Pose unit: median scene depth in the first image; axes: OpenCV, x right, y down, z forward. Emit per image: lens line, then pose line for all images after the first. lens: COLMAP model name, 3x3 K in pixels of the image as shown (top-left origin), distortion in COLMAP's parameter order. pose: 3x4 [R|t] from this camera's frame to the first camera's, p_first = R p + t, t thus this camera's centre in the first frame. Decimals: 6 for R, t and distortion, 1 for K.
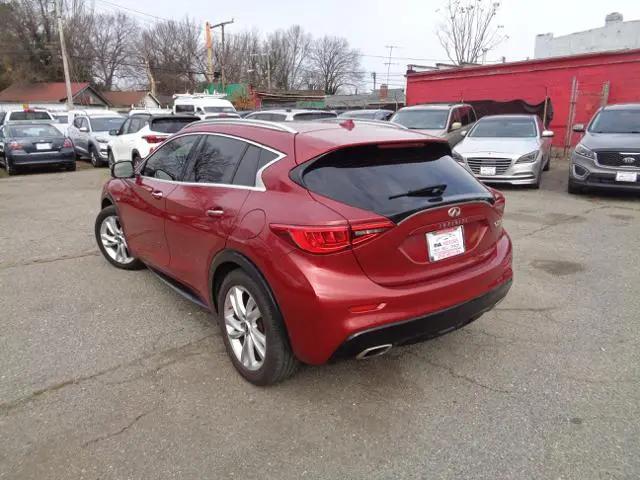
lens RADIAL K [[472.8, 0, 317.8], [0, 472.8, 239.9], [0, 0, 1]] dist [0.002333, 0.001624]
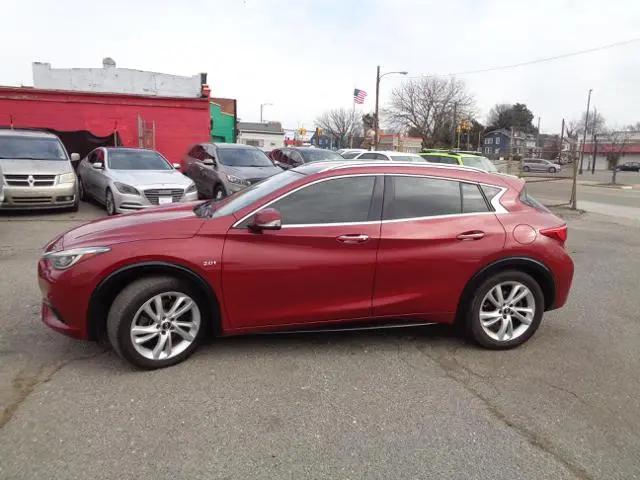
lens RADIAL K [[474.0, 0, 320.0], [0, 474.0, 240.0], [0, 0, 1]] dist [0.002220, 0.000505]
pose [[0.427837, -0.137786, 0.893292, -0.316172], [0.188787, 0.980136, 0.060763, -0.041492], [-0.883920, 0.142645, 0.445351, 0.162624]]
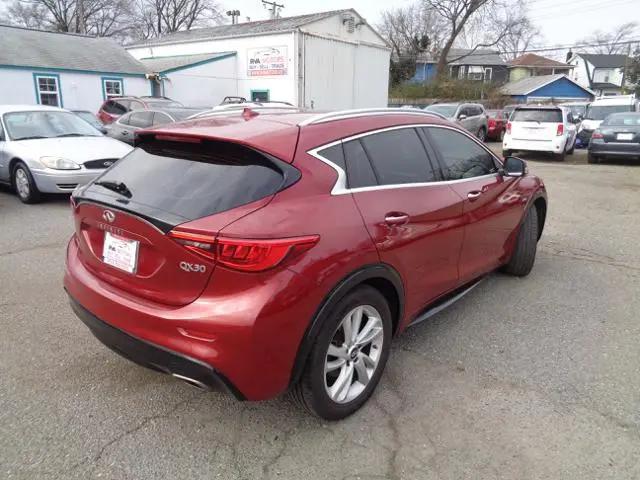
lens RADIAL K [[474.0, 0, 320.0], [0, 474.0, 240.0], [0, 0, 1]] dist [0.002220, 0.000505]
pose [[0.225456, 0.267058, -0.936936, 0.213253], [-0.245069, 0.946320, 0.210761, -0.052604], [0.942927, 0.182097, 0.278801, 0.201097]]
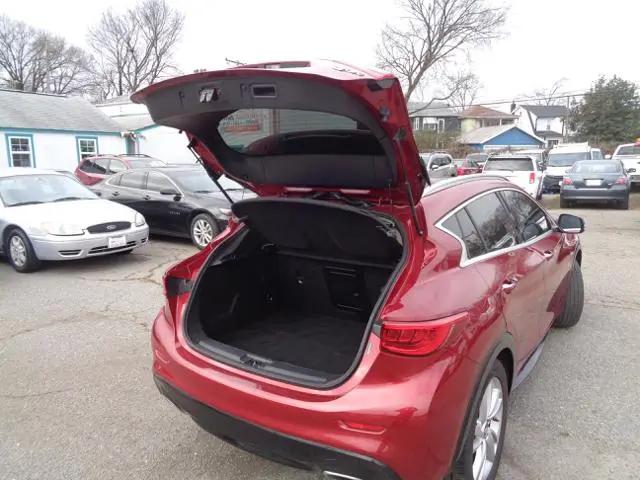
lens RADIAL K [[474.1, 0, 324.5], [0, 474.1, 240.4], [0, 0, 1]] dist [-0.000365, 0.003641]
pose [[0.316905, 0.161777, -0.934558, 0.191813], [-0.218041, 0.971381, 0.094215, -0.047827], [0.923055, 0.173915, 0.343109, 0.148649]]
